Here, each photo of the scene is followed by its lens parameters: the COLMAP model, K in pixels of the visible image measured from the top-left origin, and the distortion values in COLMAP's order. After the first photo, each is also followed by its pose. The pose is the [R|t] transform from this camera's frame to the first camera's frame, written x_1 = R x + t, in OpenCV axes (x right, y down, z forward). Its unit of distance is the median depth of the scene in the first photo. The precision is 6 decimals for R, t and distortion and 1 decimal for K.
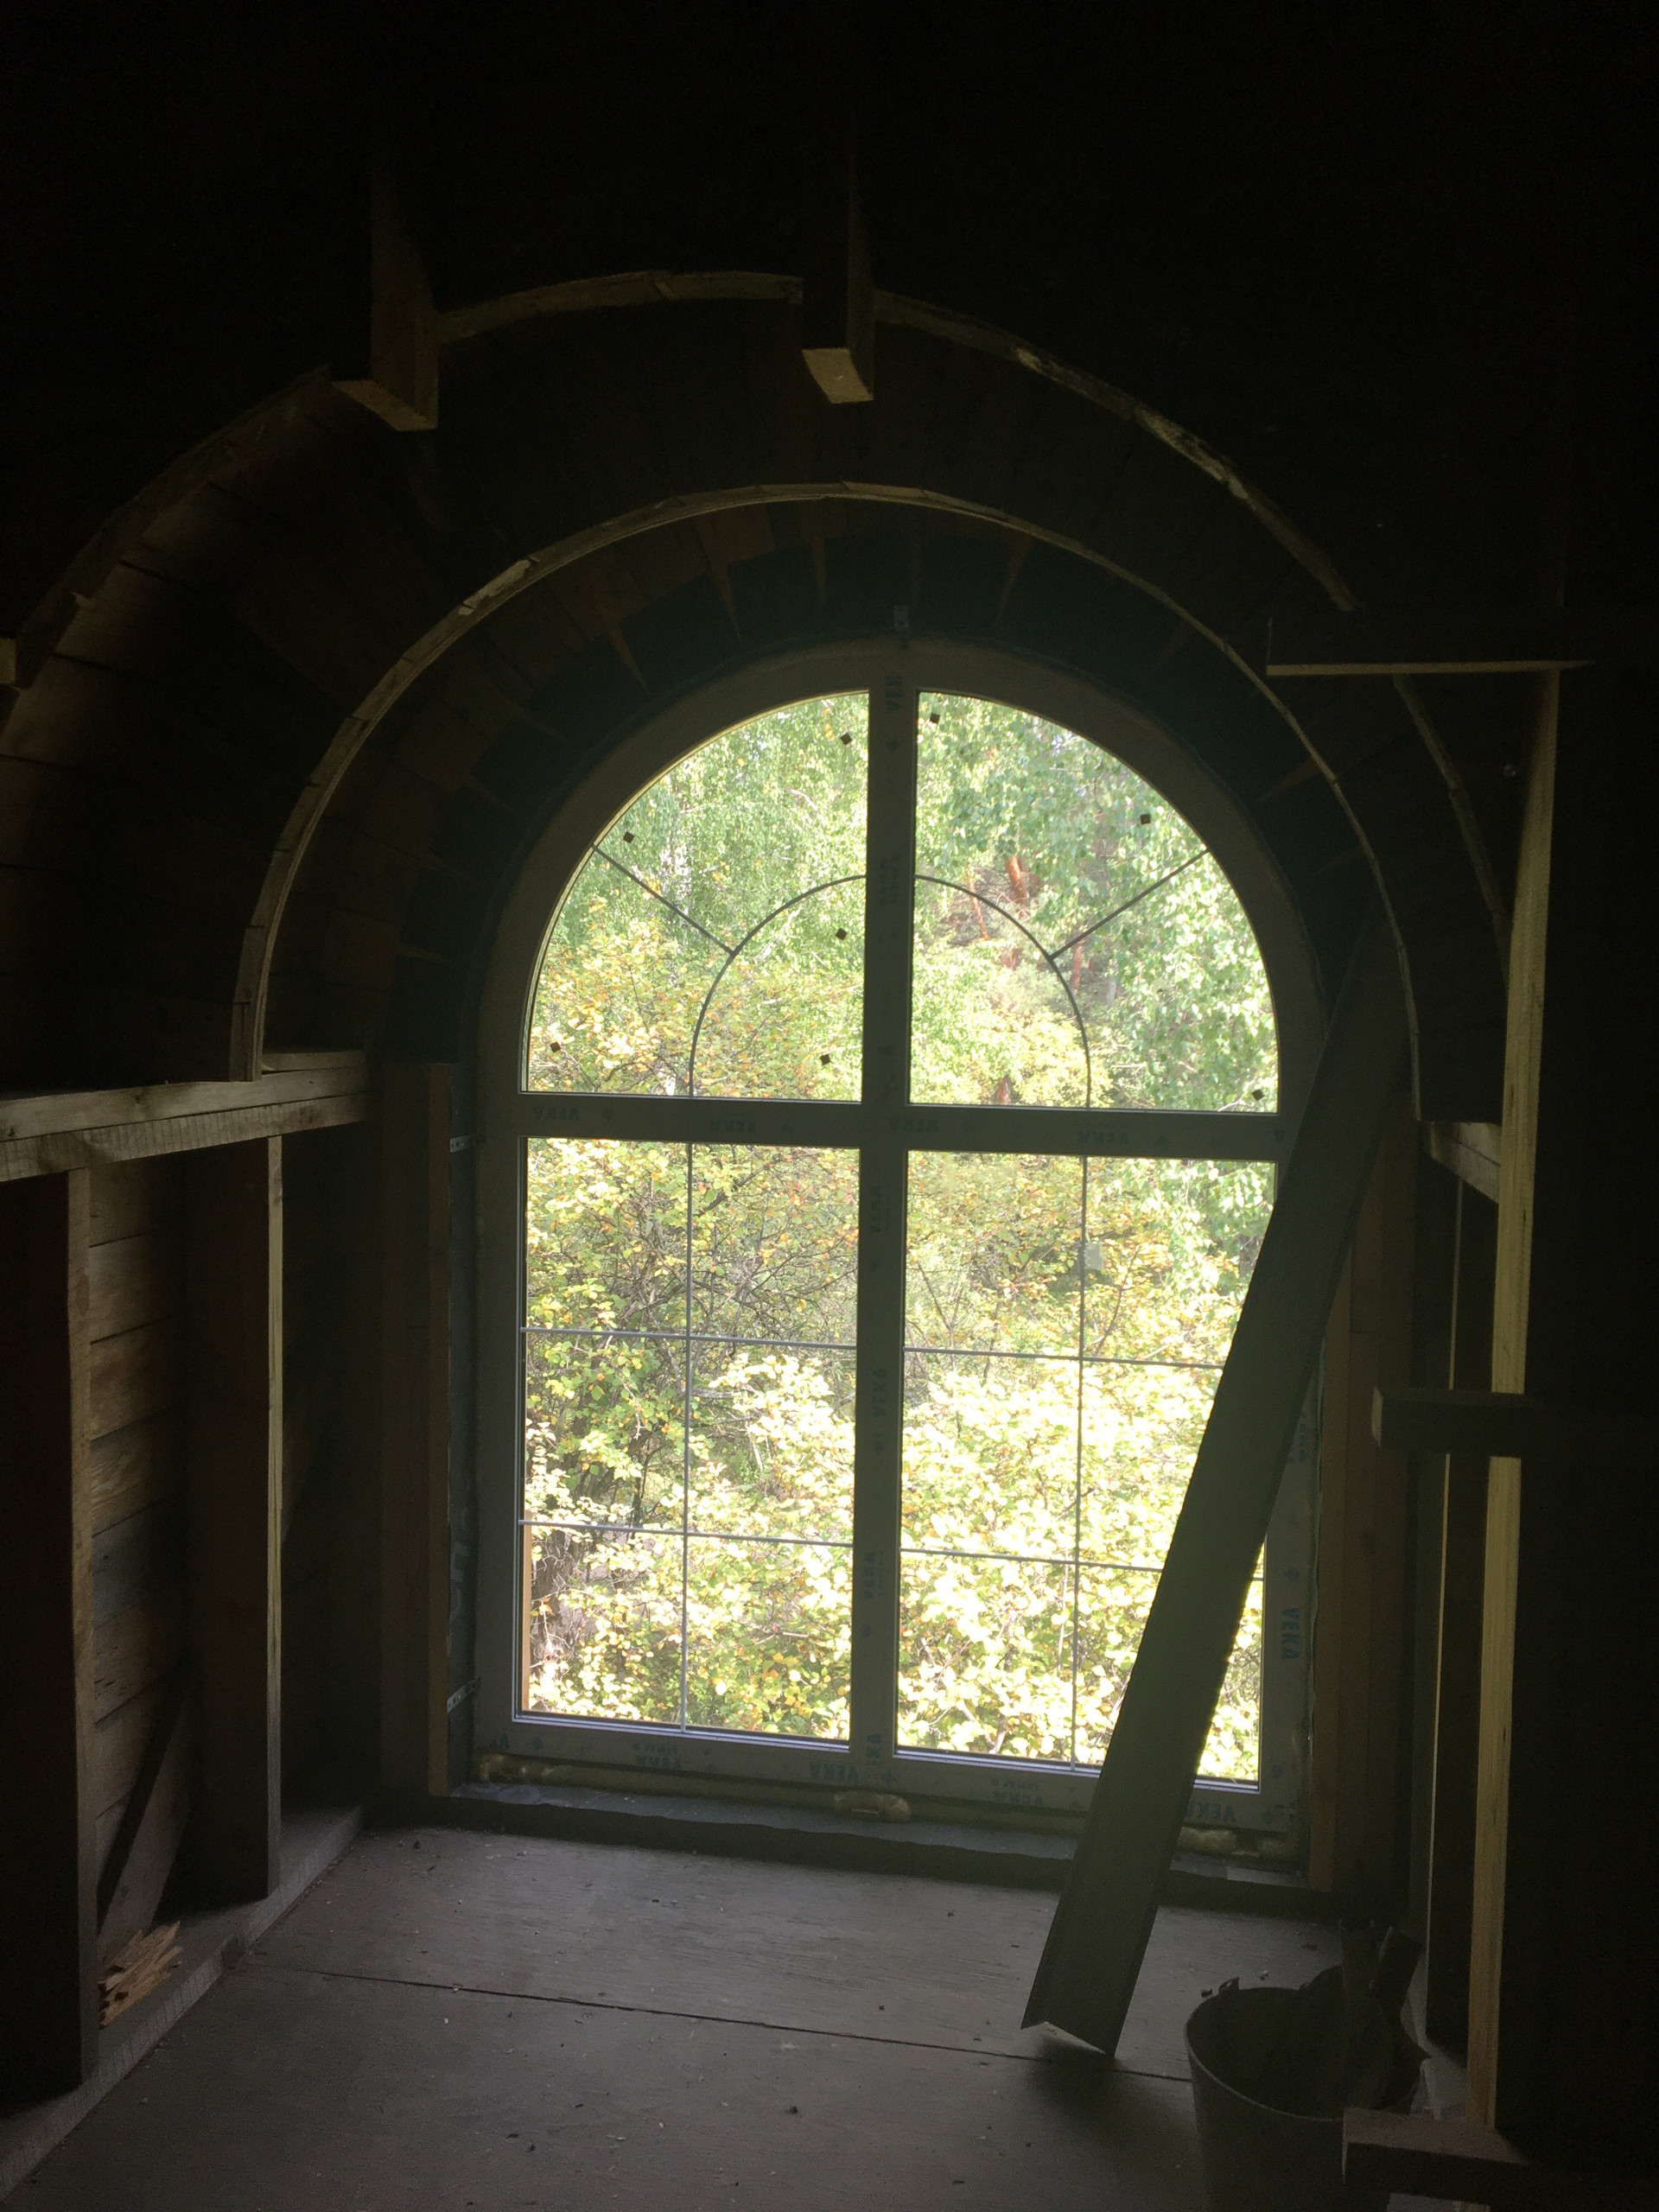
lens RADIAL K [[1846.9, 0, 816.6], [0, 1846.9, 1102.5], [0, 0, 1]] dist [0.038138, -0.086358]
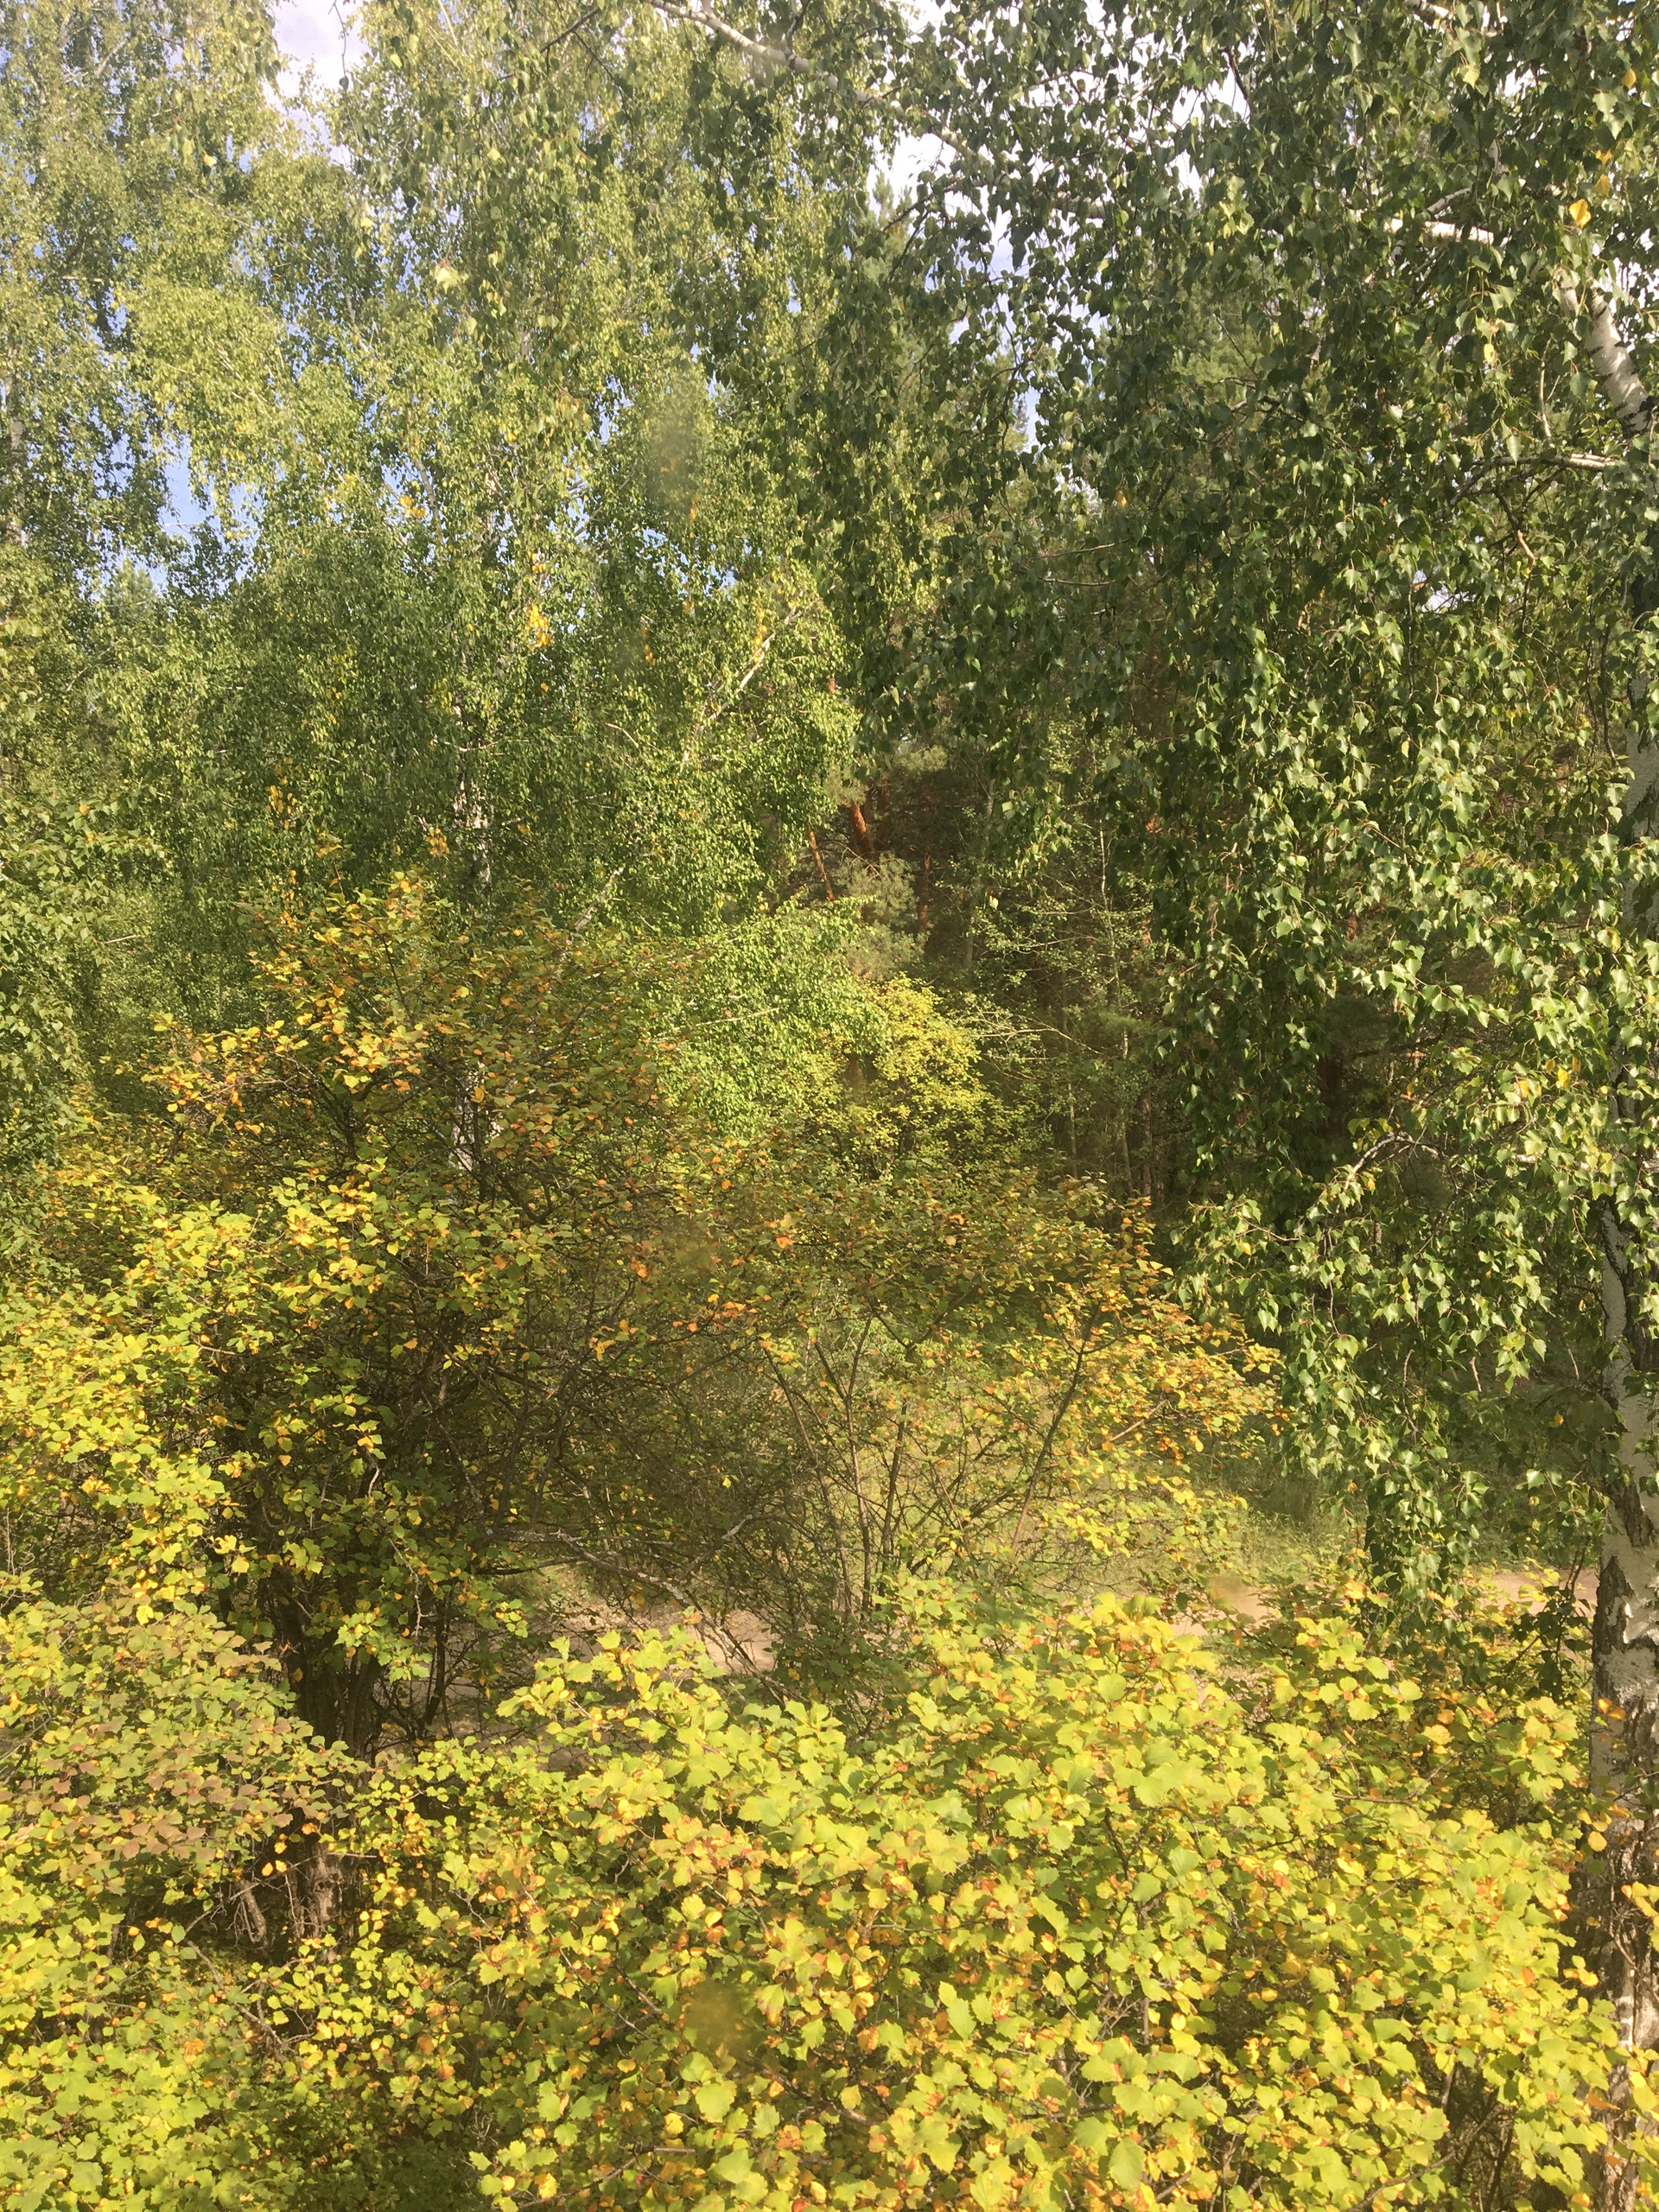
lens RADIAL K [[1846.9, 0, 849.0], [0, 1846.9, 1127.9], [0, 0, 1]] dist [0.038138, -0.086358]
pose [[0.993418, -0.037722, 0.108157, -0.005698], [0.034186, 0.998824, 0.034366, -0.020089], [-0.109326, -0.030442, 0.993540, 0.293690]]
